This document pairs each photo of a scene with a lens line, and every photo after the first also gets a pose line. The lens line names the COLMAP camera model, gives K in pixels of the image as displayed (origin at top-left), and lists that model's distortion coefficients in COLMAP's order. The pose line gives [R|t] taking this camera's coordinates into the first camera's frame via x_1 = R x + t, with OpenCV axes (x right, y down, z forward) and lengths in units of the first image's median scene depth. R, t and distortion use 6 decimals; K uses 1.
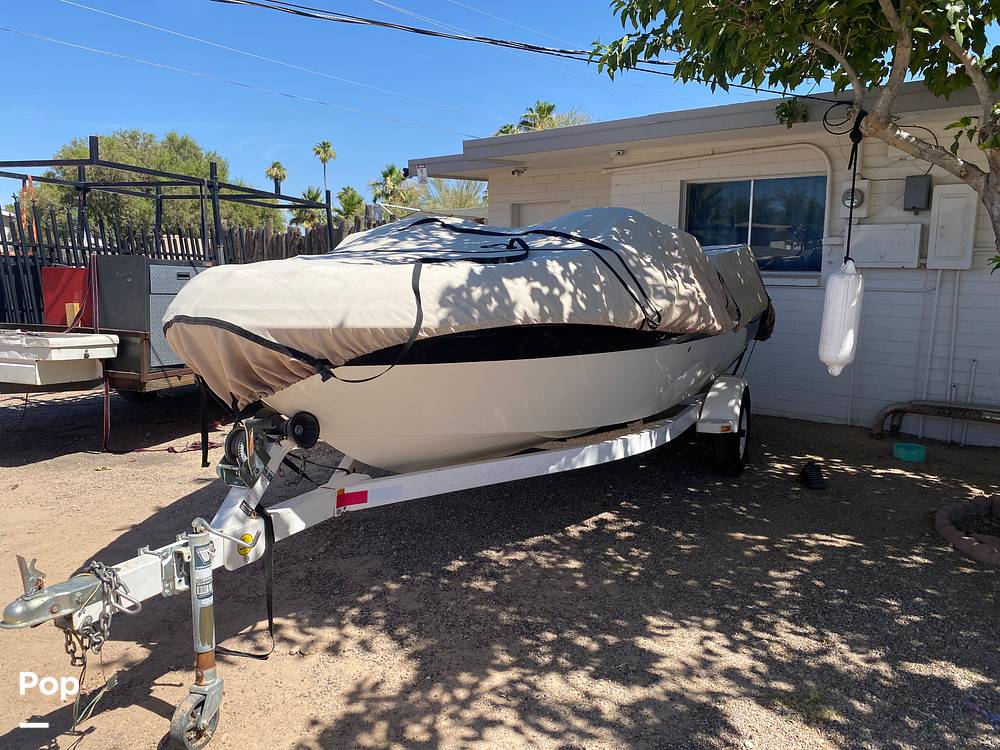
lens RADIAL K [[767.8, 0, 495.8], [0, 767.8, 371.1], [0, 0, 1]] dist [0.033865, -0.036436]
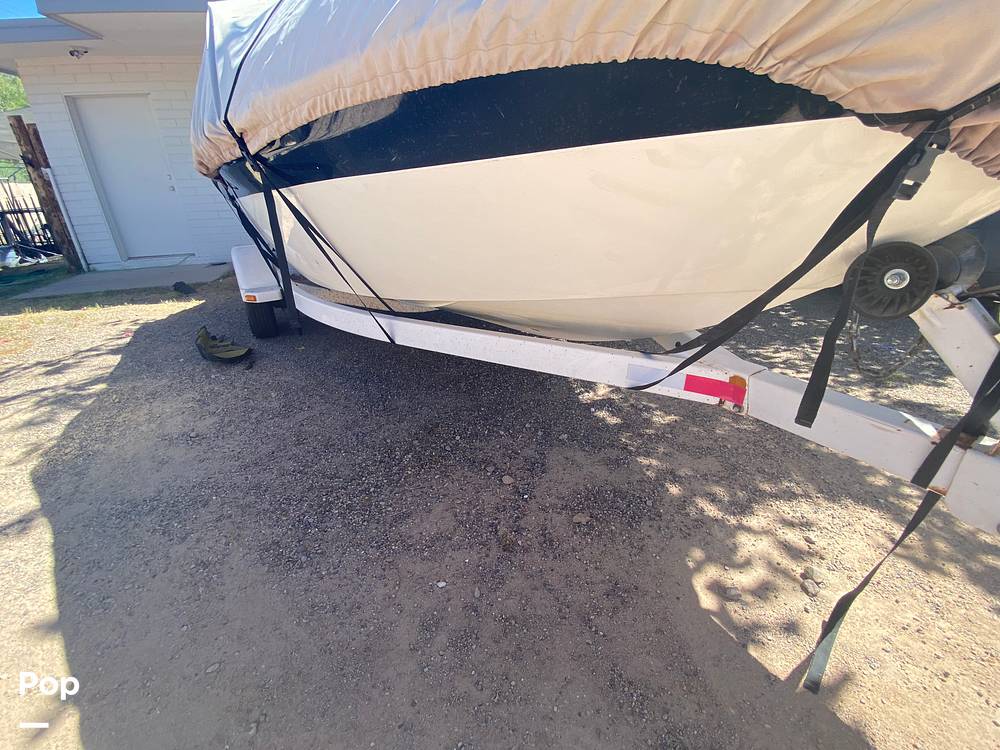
lens RADIAL K [[405.2, 0, 496.9], [0, 405.2, 368.6], [0, 0, 1]] dist [-0.013635, -0.000671]
pose [[0.559040, -0.366727, 0.743630, -0.605198], [0.141125, 0.925867, 0.350505, -0.015825], [-0.817042, -0.091002, 0.569351, 0.983940]]
